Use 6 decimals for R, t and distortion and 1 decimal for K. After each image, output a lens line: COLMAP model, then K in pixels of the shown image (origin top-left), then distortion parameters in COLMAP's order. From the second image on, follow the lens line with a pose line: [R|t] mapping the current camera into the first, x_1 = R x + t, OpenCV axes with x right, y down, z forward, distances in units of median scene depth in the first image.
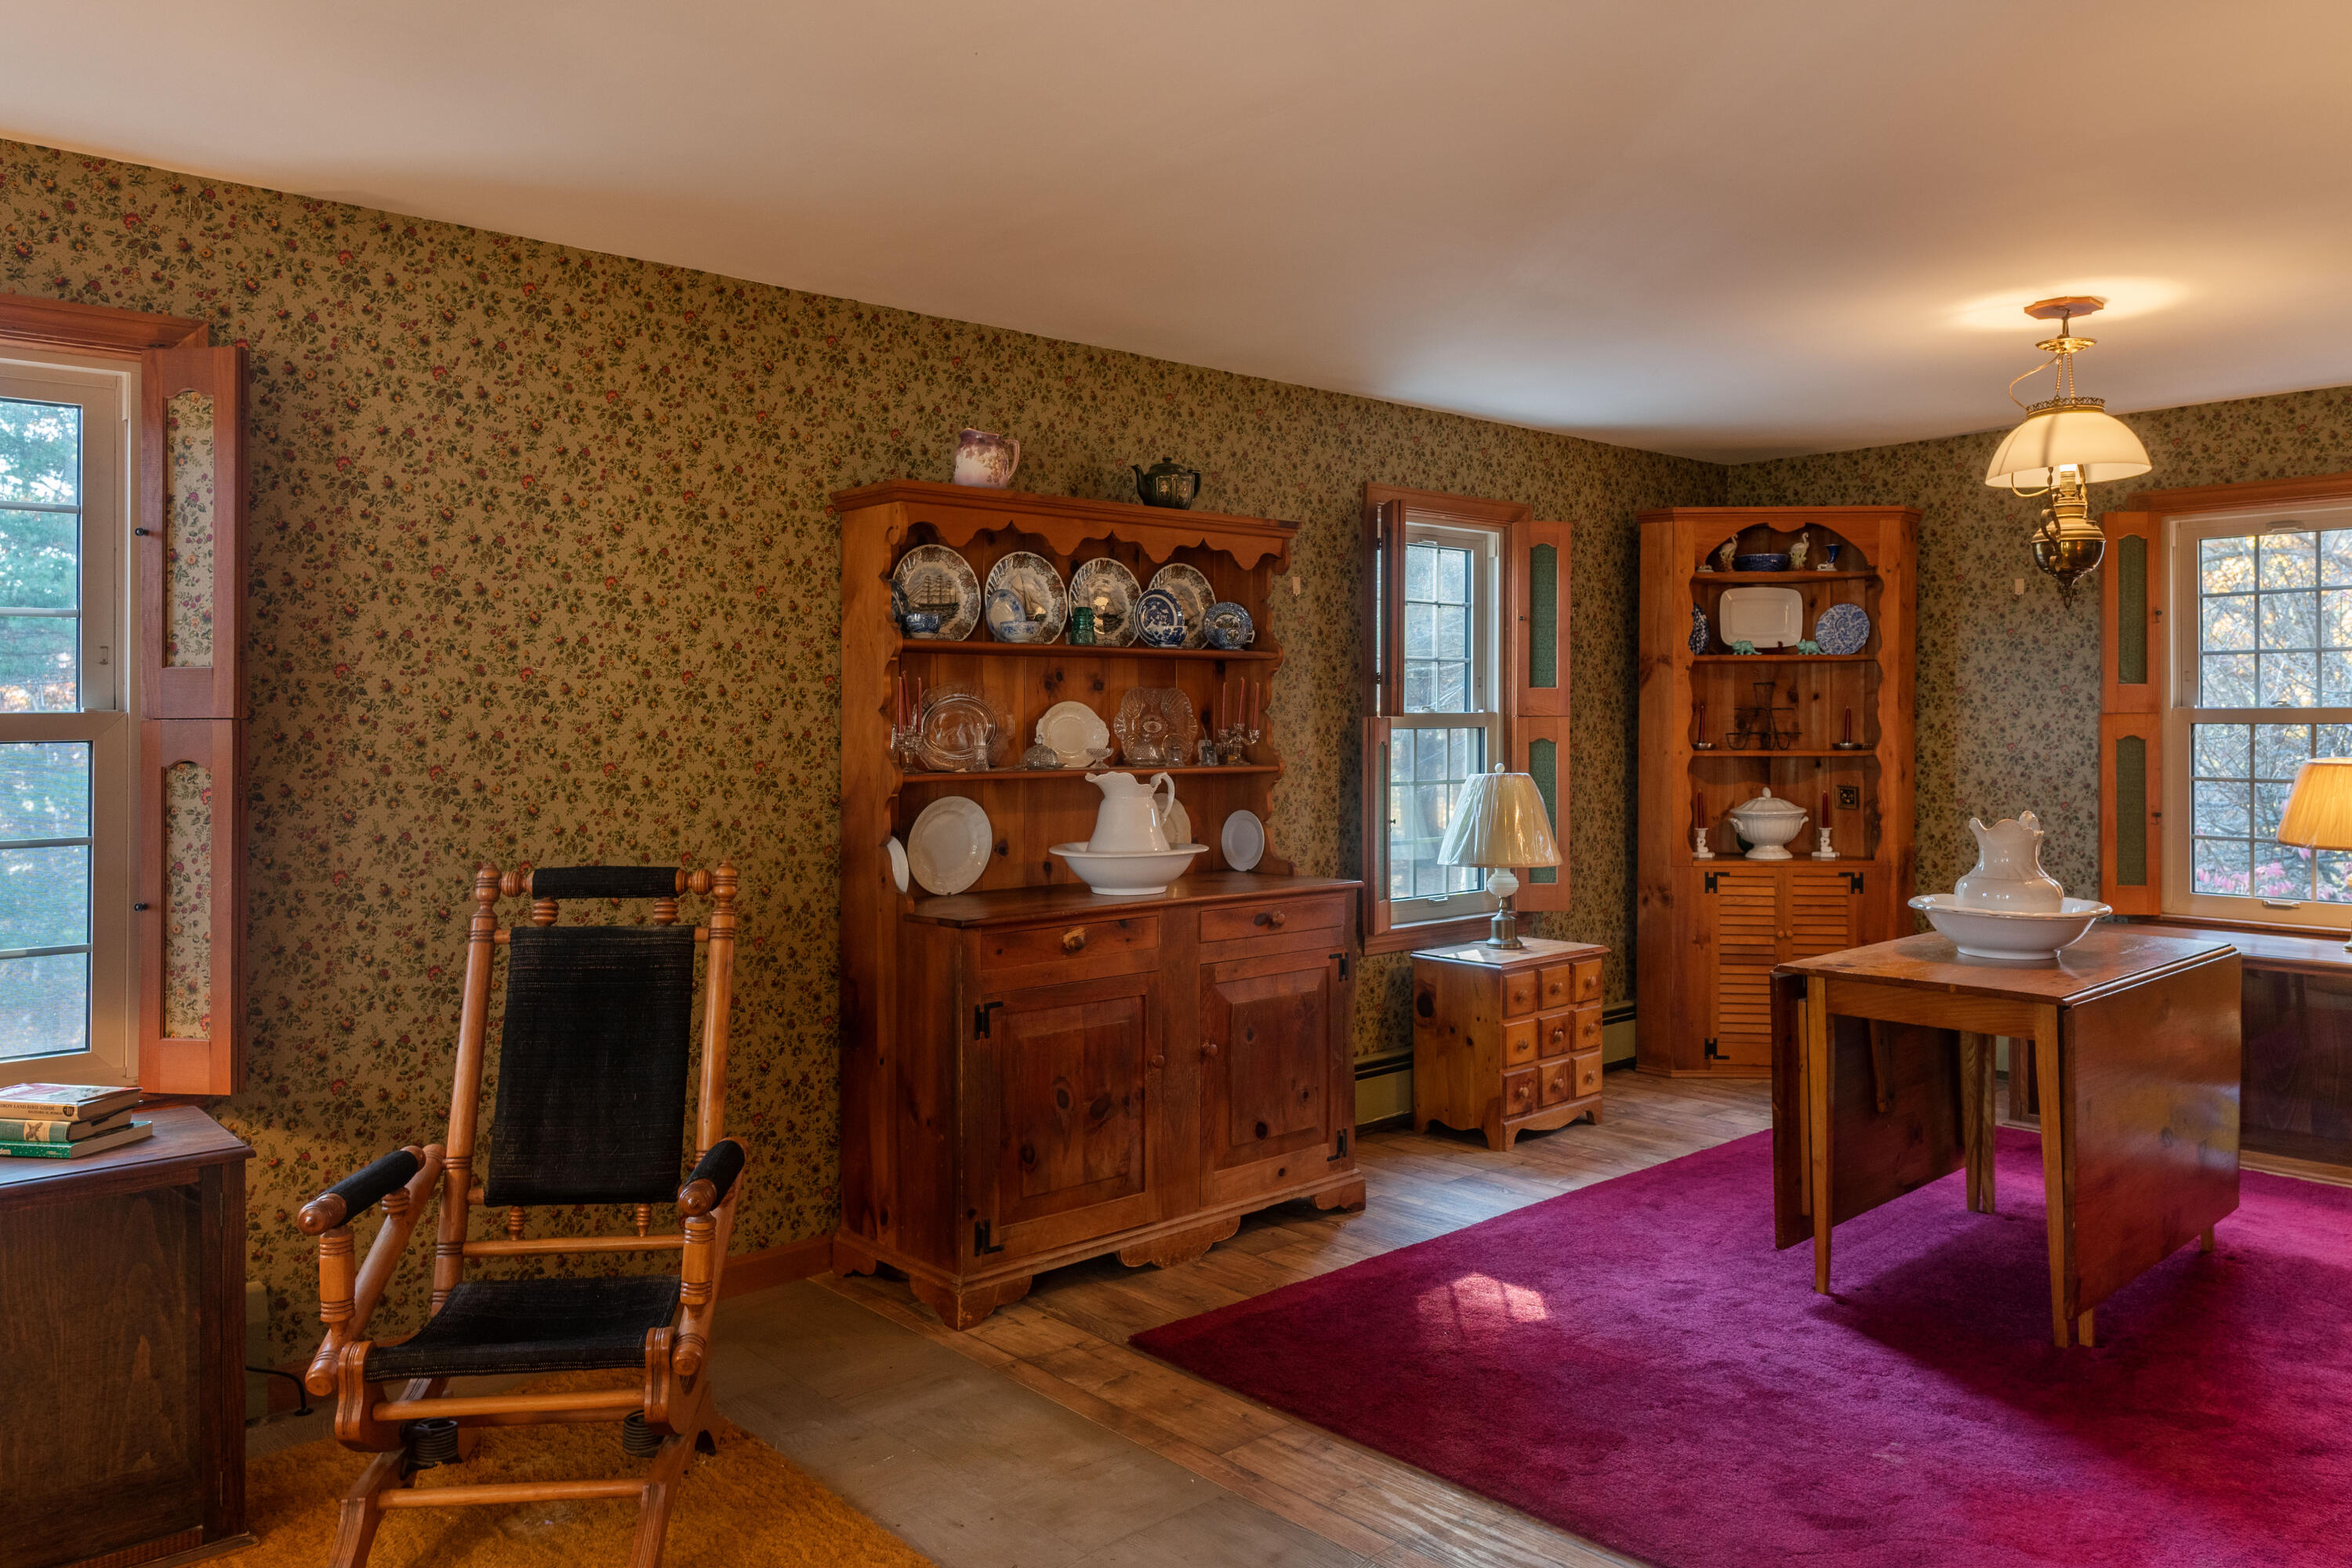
lens RADIAL K [[1648.1, 0, 1151.3], [0, 1648.1, 724.7], [0, 0, 1]] dist [0.000449, -0.004694]
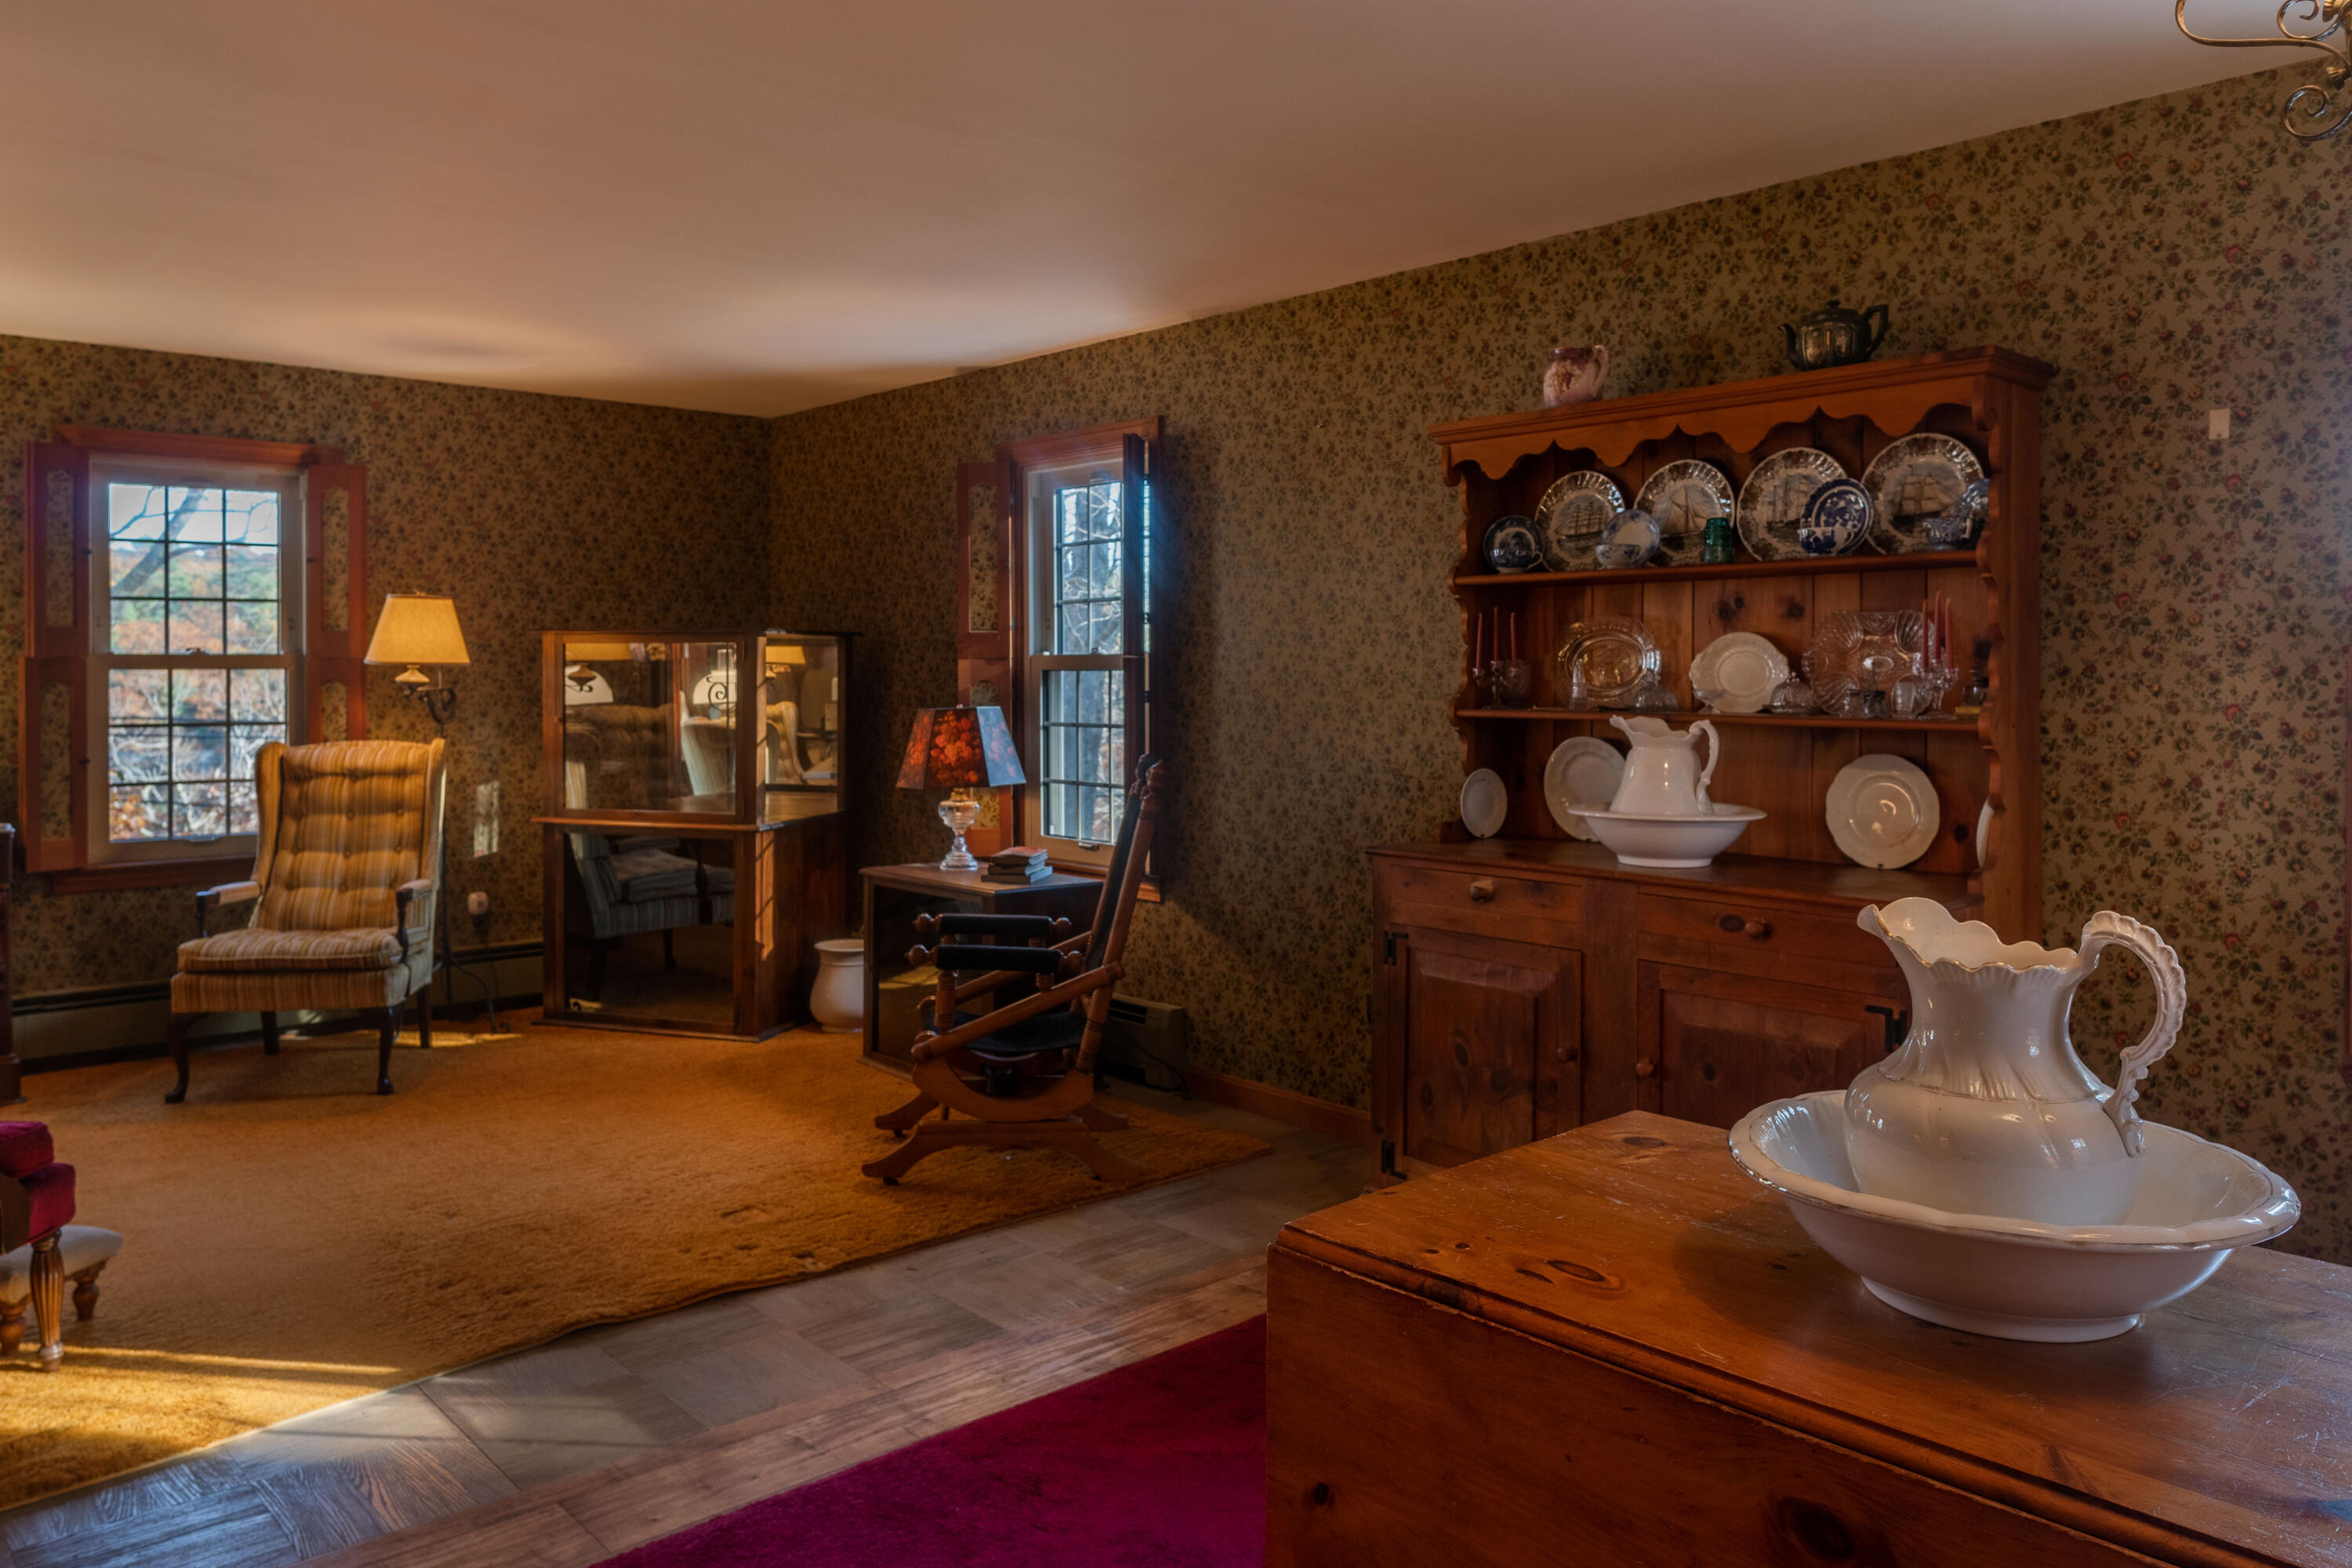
lens RADIAL K [[1648.1, 0, 1217.4], [0, 1648.1, 688.1], [0, 0, 1]] dist [0.000449, -0.004694]
pose [[0.028116, 0.011771, -0.999535, 0.884734], [-0.006644, 0.999911, 0.011588, 0.006693], [0.999583, 0.006315, 0.028192, 0.831178]]
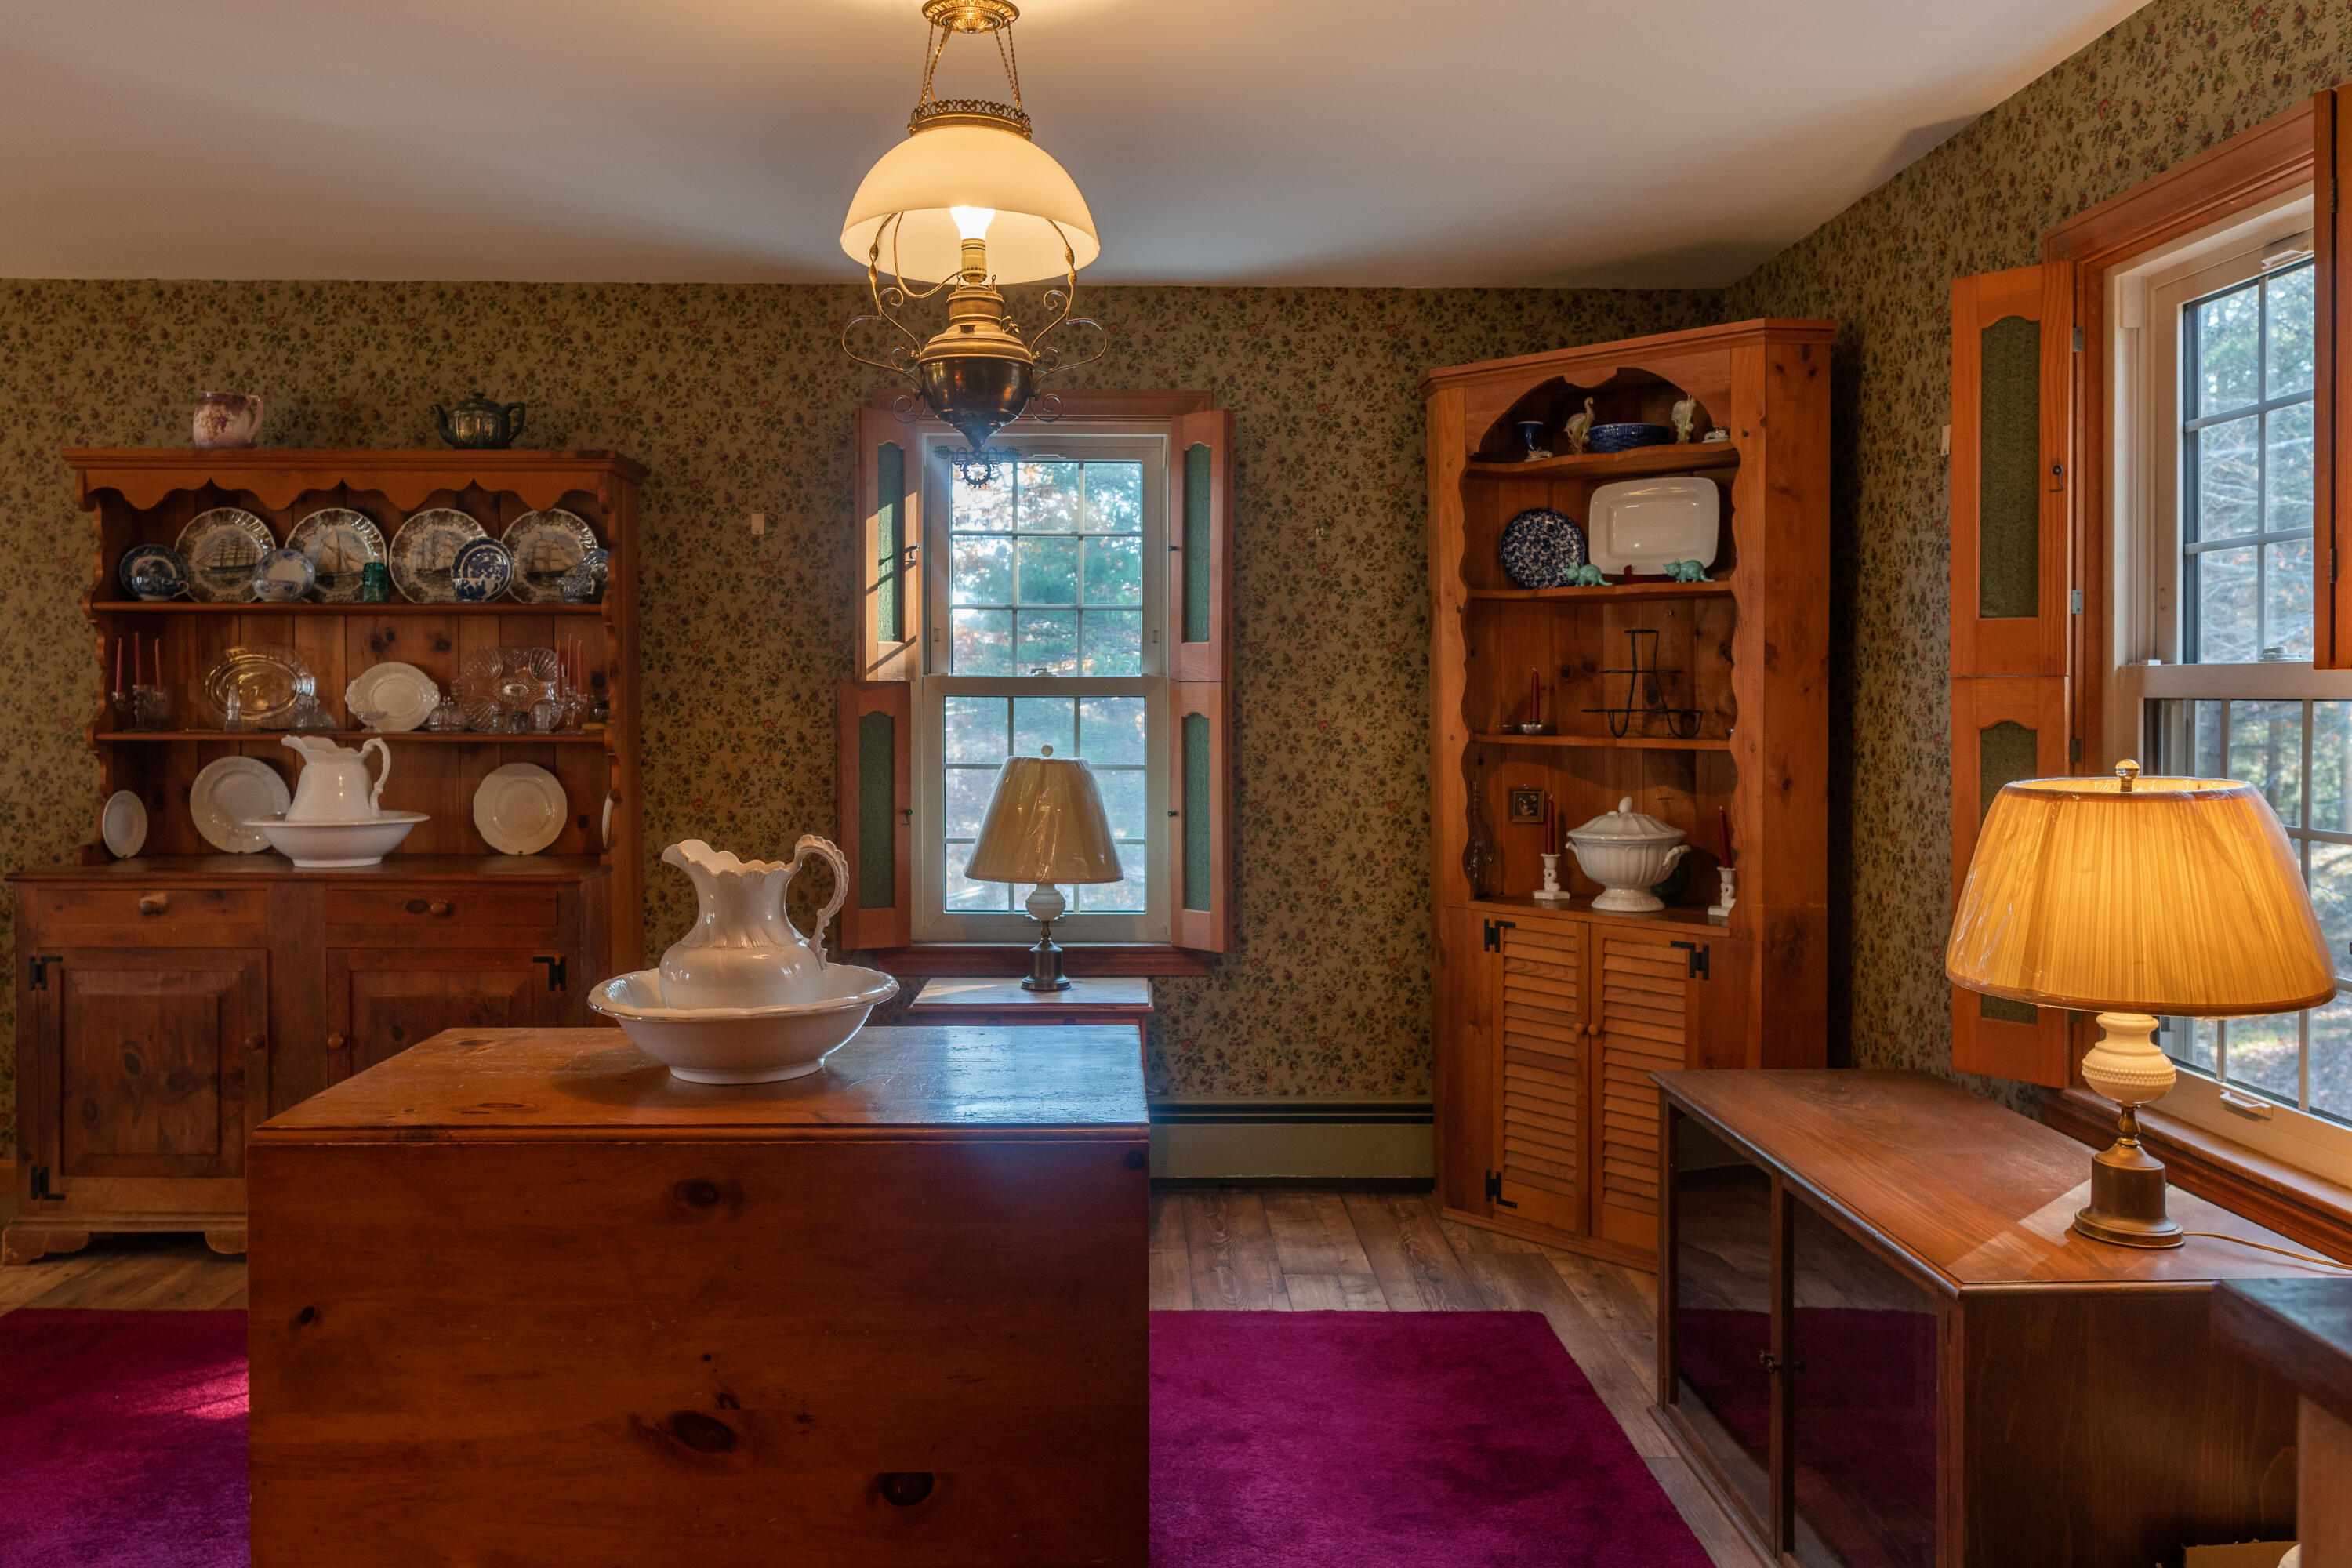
lens RADIAL K [[1648.1, 0, 1123.6], [0, 1648.1, 732.0], [0, 0, 1]] dist [0.000449, -0.004694]
pose [[0.757670, 0.020361, -0.652320, 1.034597], [-0.008247, 0.999732, 0.021626, 0.002289], [0.652586, -0.011006, 0.757635, 0.641844]]
